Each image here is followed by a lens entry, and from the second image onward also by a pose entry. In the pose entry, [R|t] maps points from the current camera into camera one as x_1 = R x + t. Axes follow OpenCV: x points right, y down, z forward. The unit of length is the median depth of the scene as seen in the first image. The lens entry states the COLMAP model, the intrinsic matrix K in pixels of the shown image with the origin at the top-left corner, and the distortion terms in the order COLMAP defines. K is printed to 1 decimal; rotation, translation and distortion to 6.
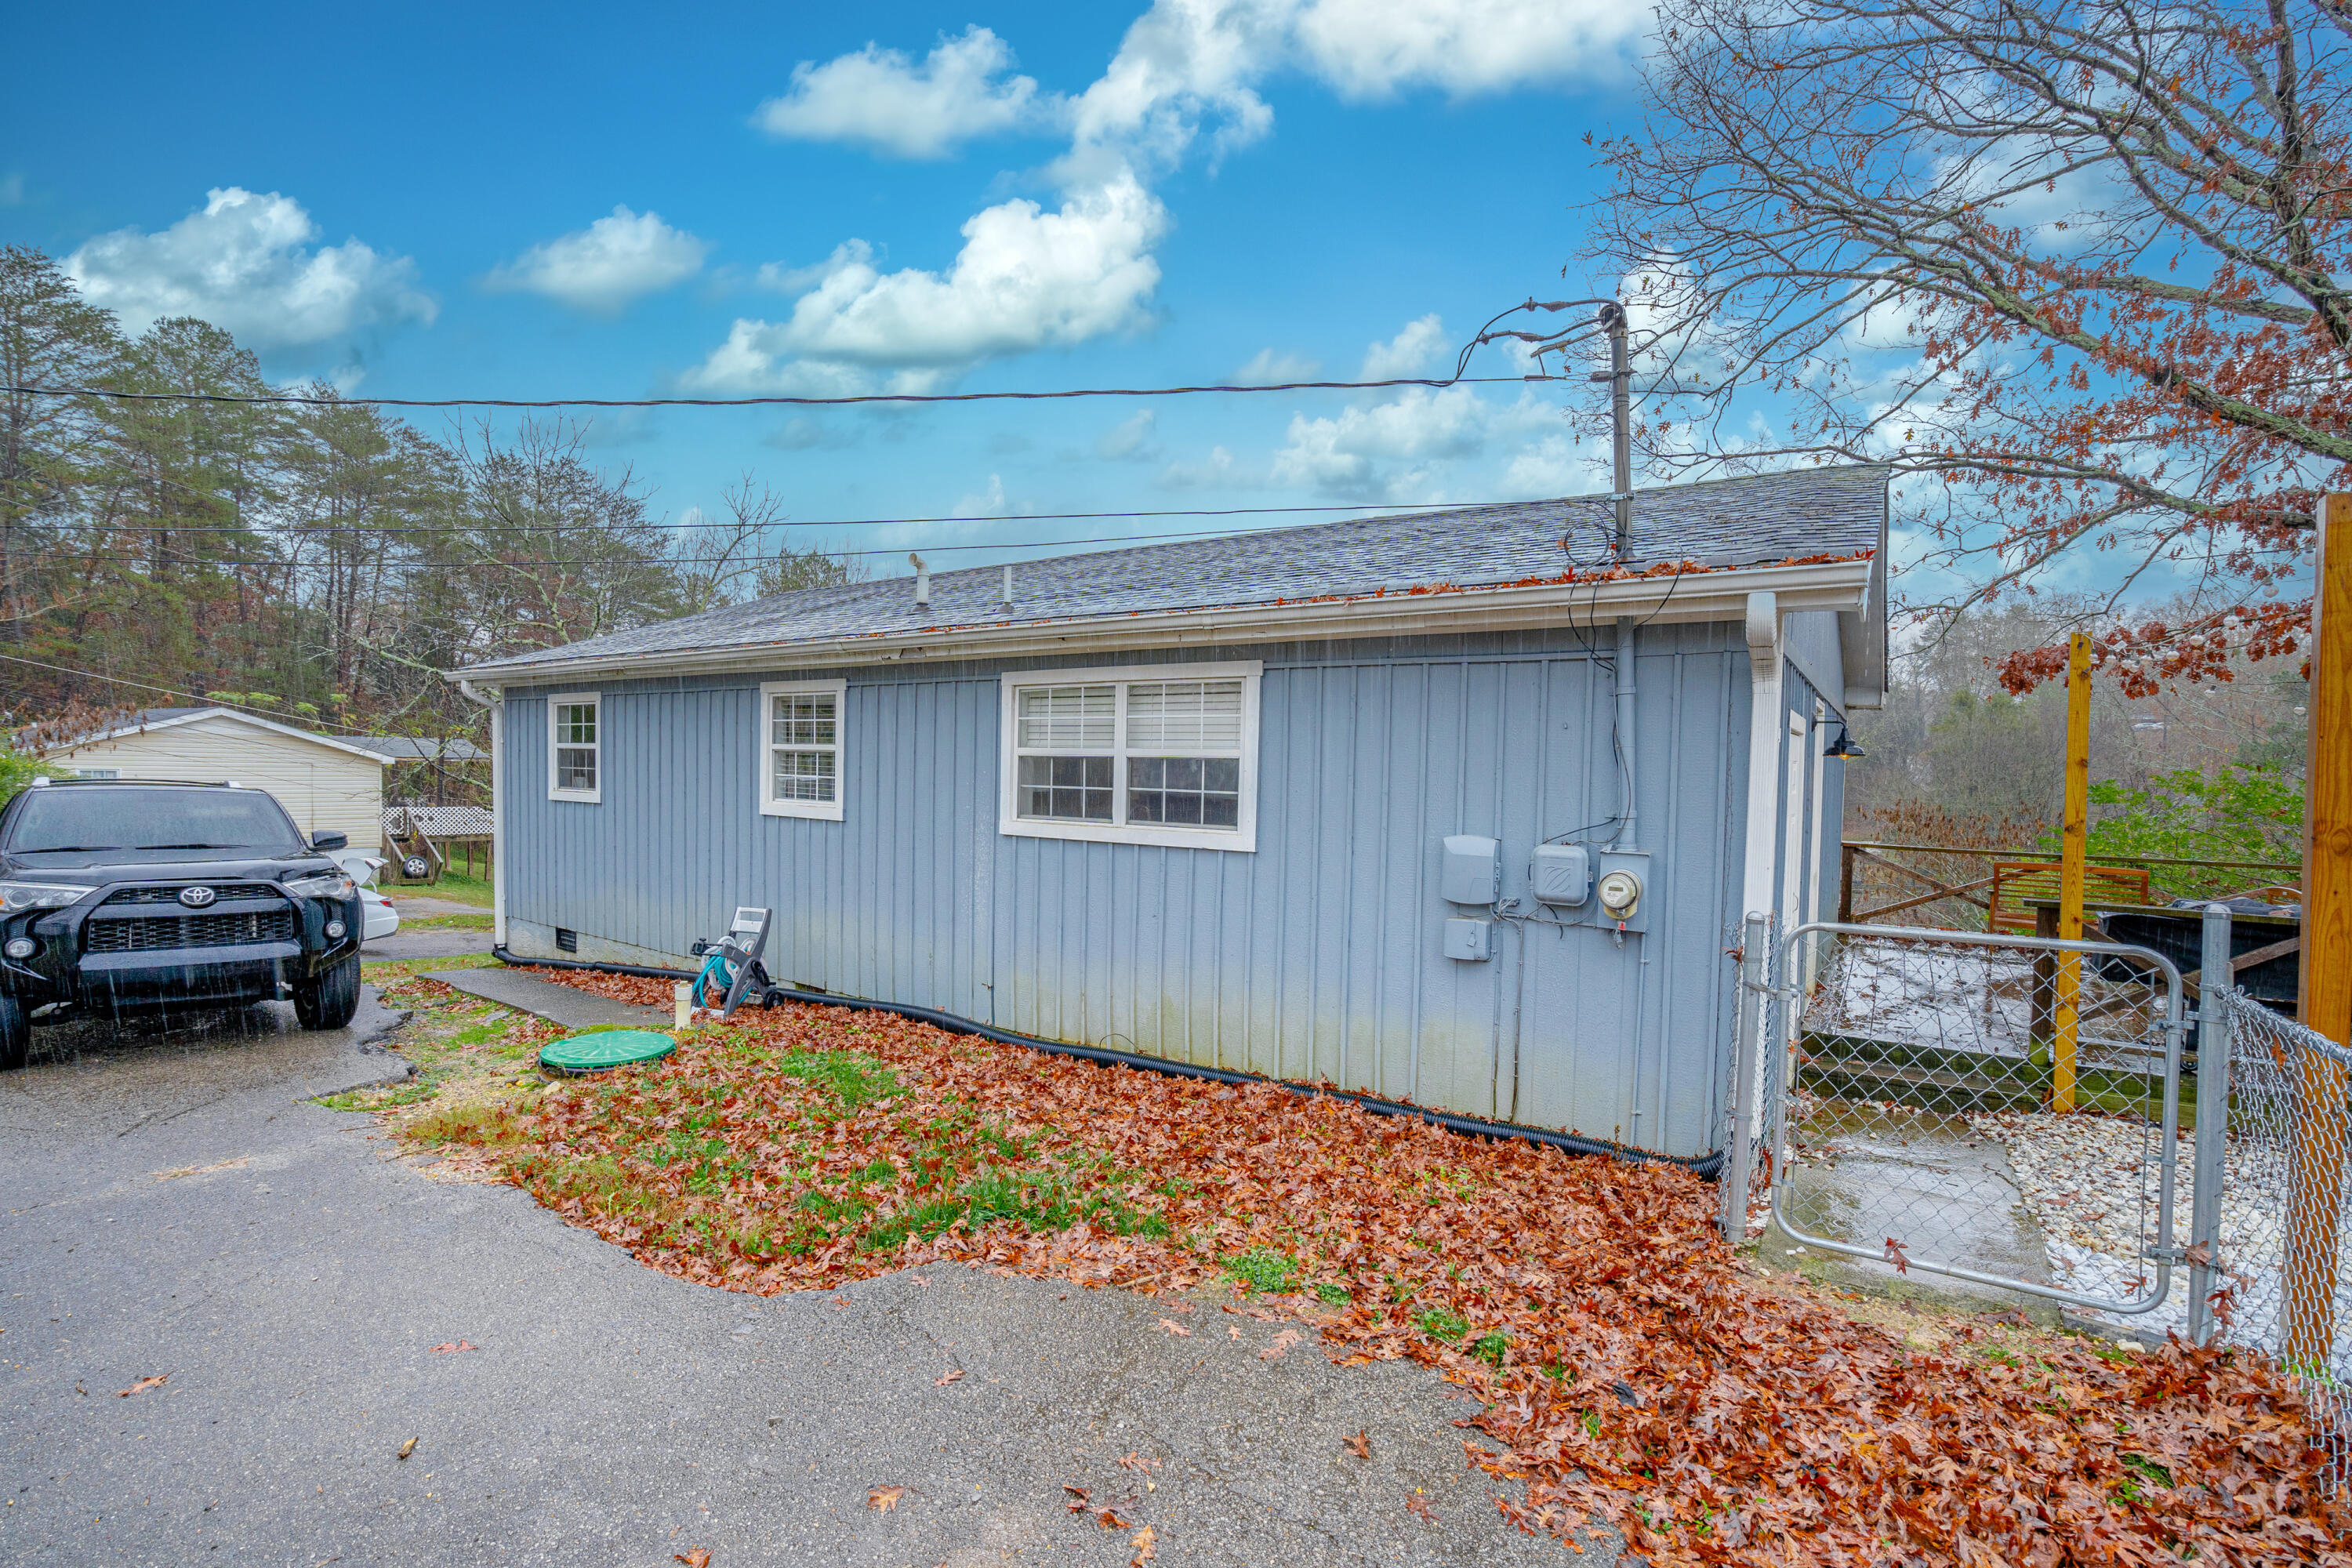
lens RADIAL K [[1071.0, 0, 1161.0], [0, 1071.0, 800.7], [0, 0, 1]] dist [-0.059839, 0.018268]
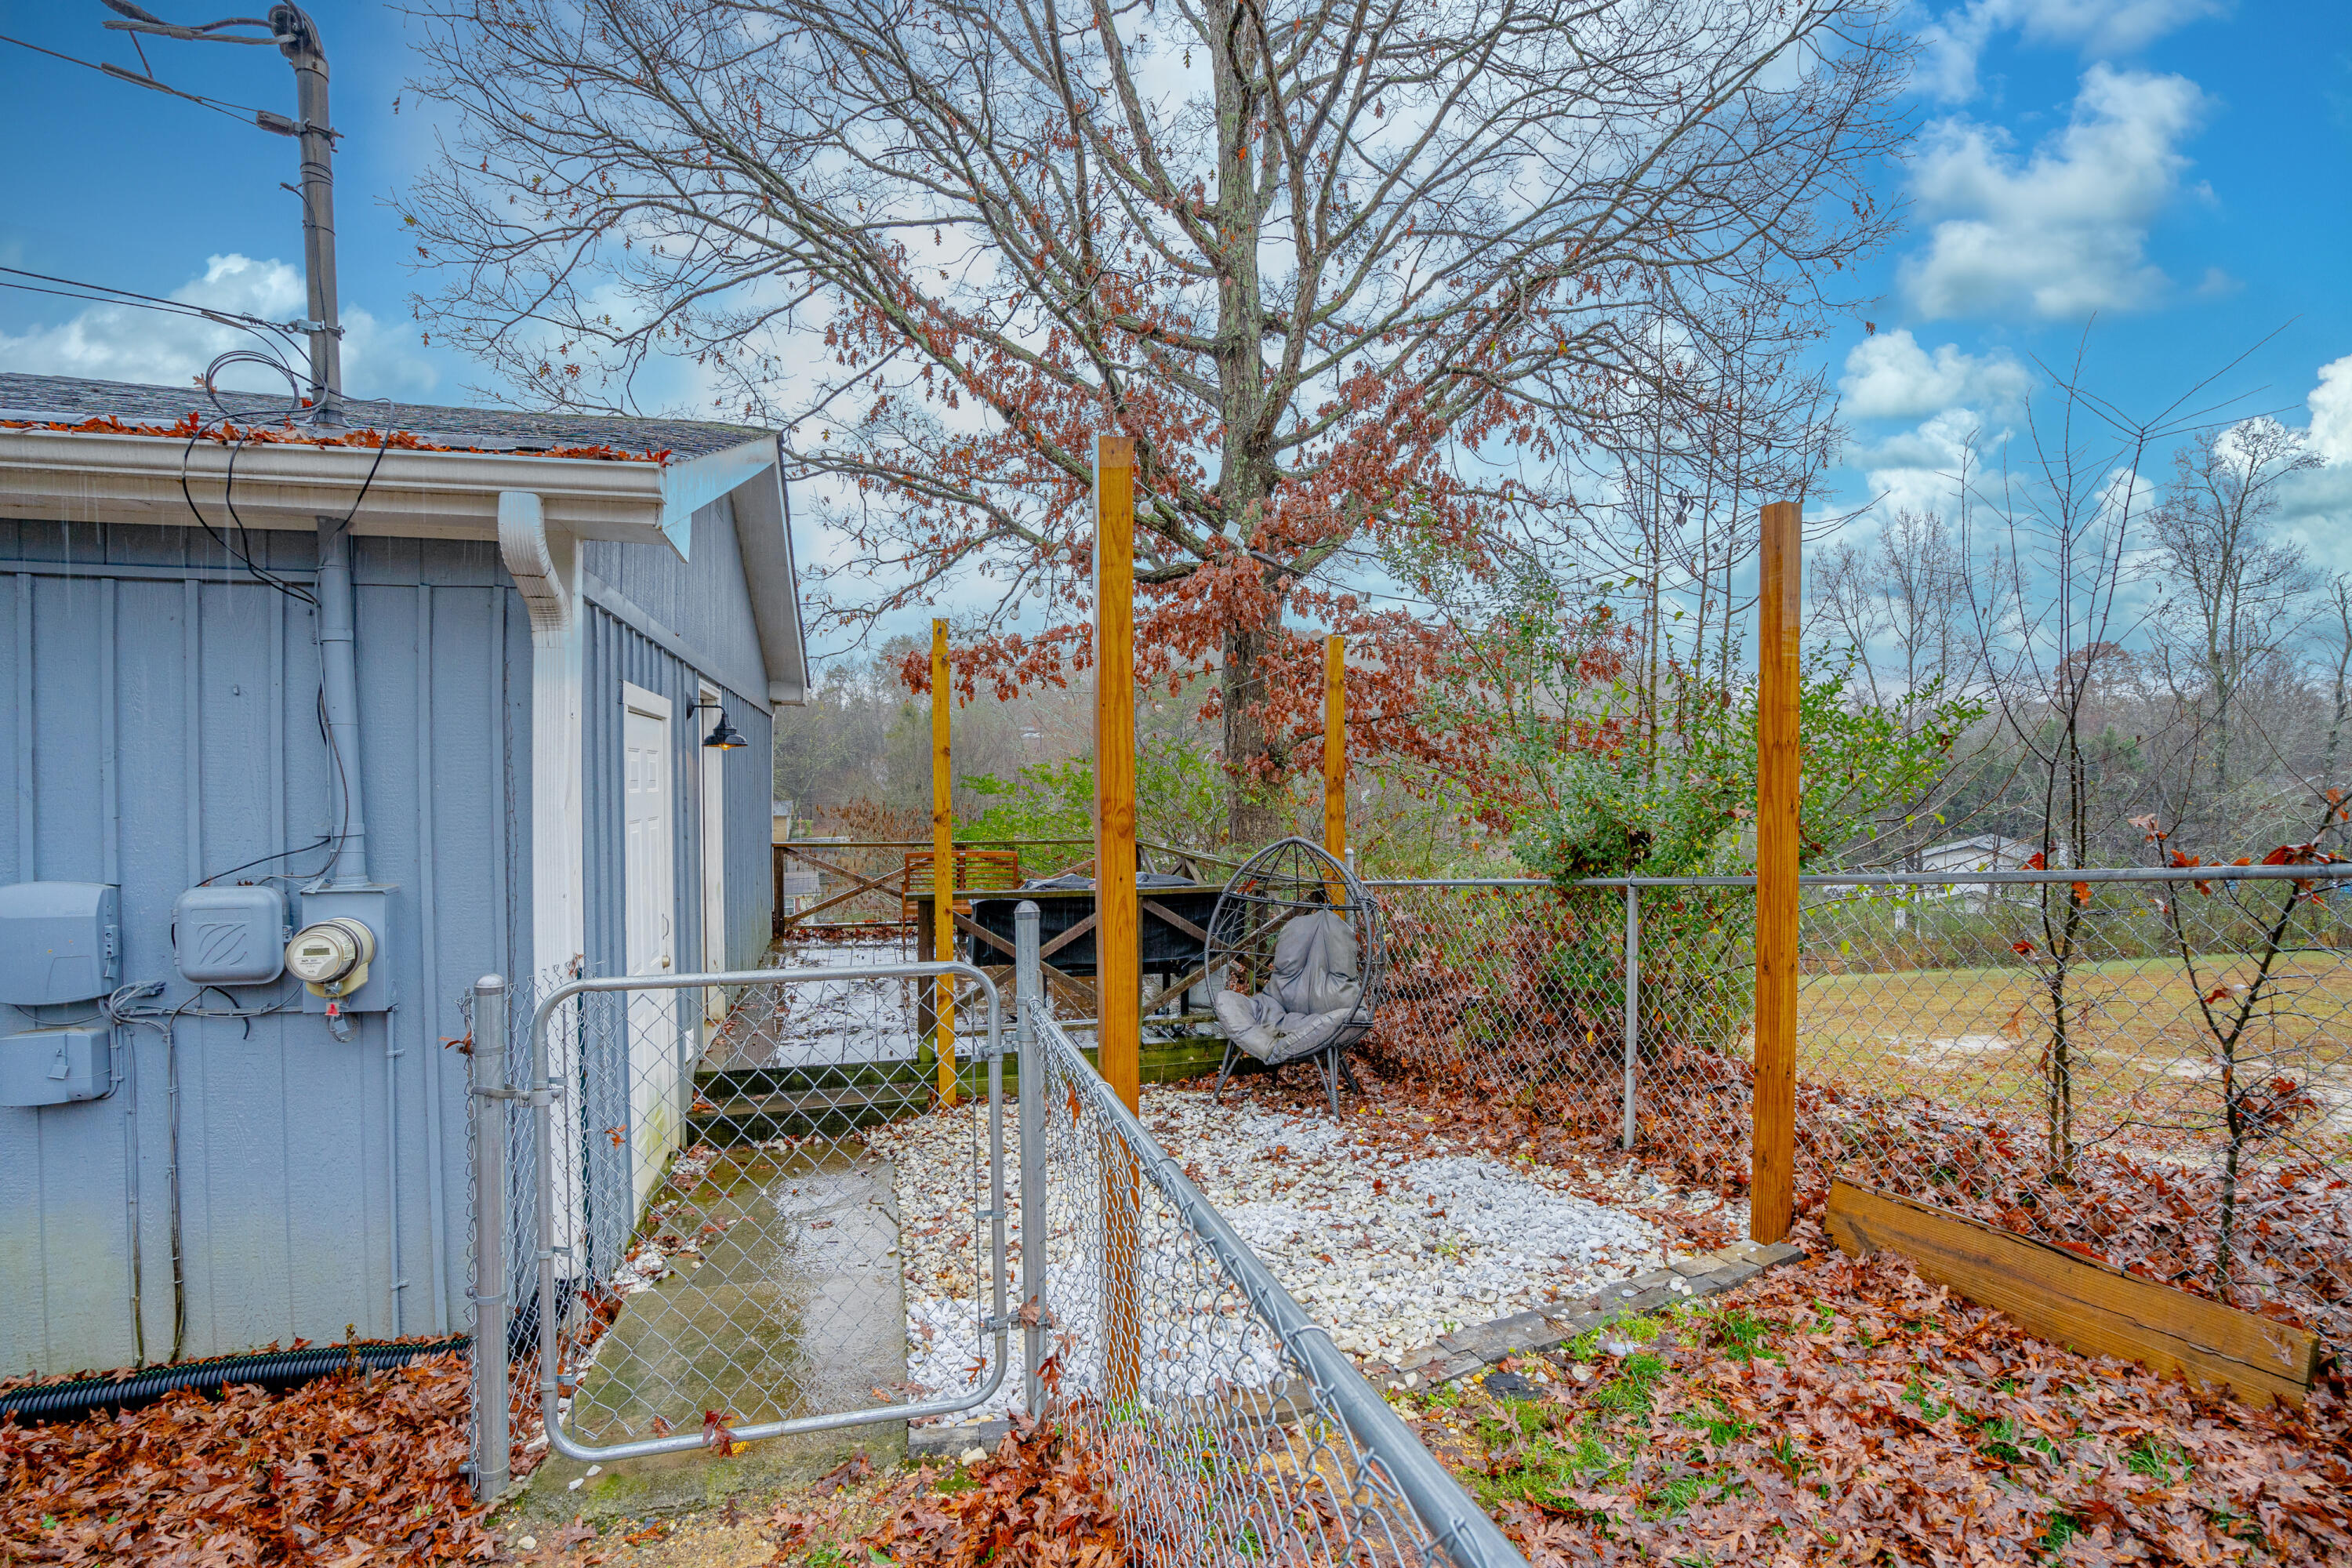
lens RADIAL K [[1071.0, 0, 1161.0], [0, 1071.0, 800.7], [0, 0, 1]] dist [-0.059839, 0.018268]
pose [[0.635643, -0.033578, 0.771253, 0.249467], [0.037789, 0.999209, 0.012358, 0.005375], [-0.771058, 0.021290, 0.636409, 0.205339]]
